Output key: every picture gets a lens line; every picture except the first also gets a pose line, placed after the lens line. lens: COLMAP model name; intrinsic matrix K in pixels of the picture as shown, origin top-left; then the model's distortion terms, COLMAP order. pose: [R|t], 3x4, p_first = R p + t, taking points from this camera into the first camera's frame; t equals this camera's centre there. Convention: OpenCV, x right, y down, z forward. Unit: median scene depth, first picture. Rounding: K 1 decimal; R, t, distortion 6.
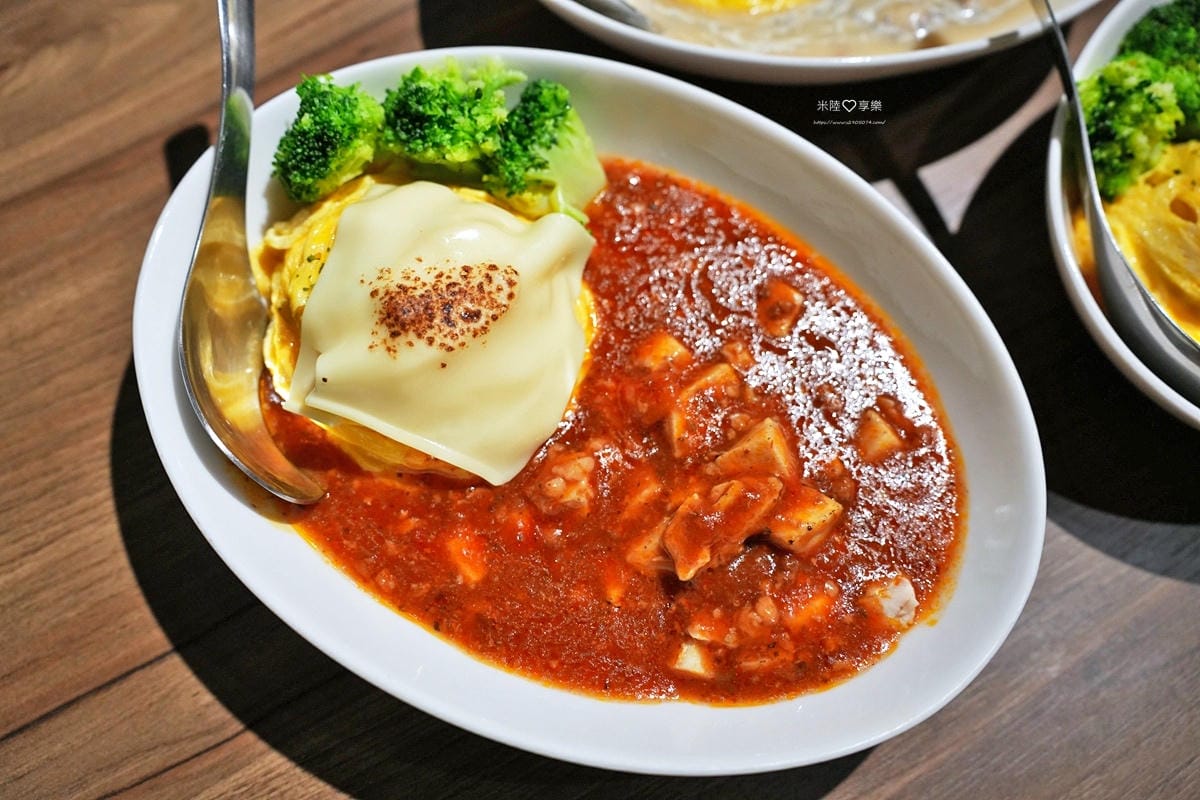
lens RADIAL K [[972.0, 0, 597.0], [0, 972.0, 394.5], [0, 0, 1]] dist [-0.100413, 0.056133]
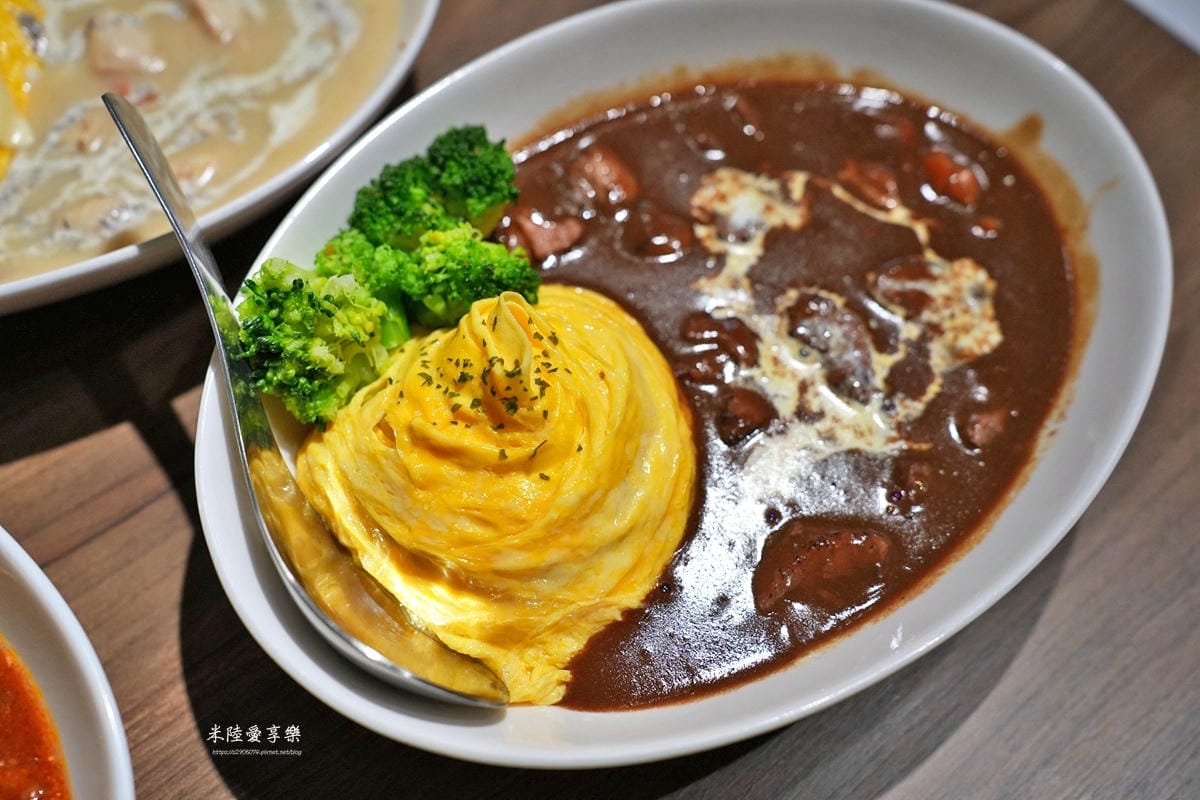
lens RADIAL K [[1332.6, 0, 600.7], [0, 1332.6, 398.0], [0, 0, 1]] dist [0.083128, 0.016374]
pose [[0.987198, -0.141686, 0.073244, 0.763332], [0.150501, 0.979536, -0.133634, -0.054090], [-0.052811, 0.142946, 0.988320, -0.099908]]
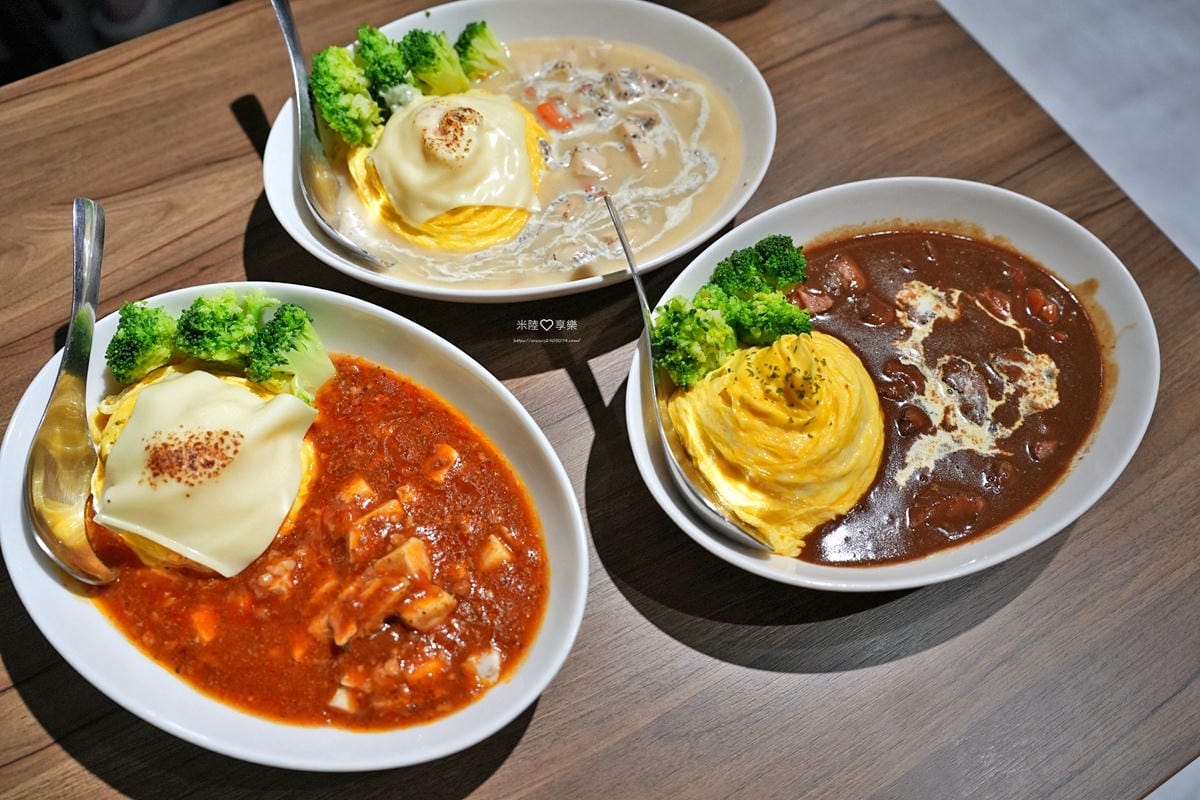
lens RADIAL K [[972.0, 0, 597.0], [0, 972.0, 394.5], [0, 0, 1]] dist [-0.100413, 0.056133]
pose [[0.999629, 0.021091, -0.017232, 0.480682], [-0.023126, 0.991501, -0.128029, -0.009641], [0.014385, 0.128380, 0.991621, -0.483997]]
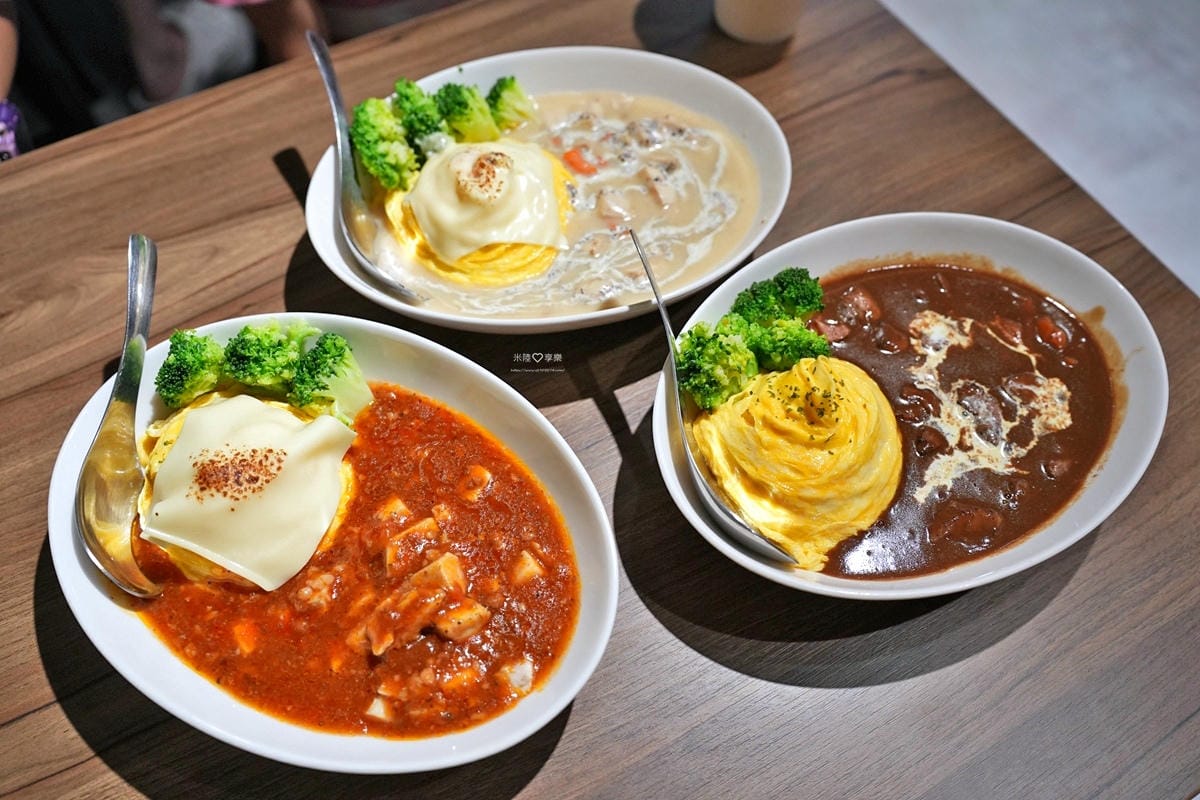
lens RADIAL K [[972.0, 0, 597.0], [0, 972.0, 394.5], [0, 0, 1]] dist [-0.100413, 0.056133]
pose [[0.999305, 0.012475, -0.035130, 0.464332], [-0.019594, 0.977450, -0.210257, 0.097721], [0.031715, 0.210799, 0.977015, -0.533082]]
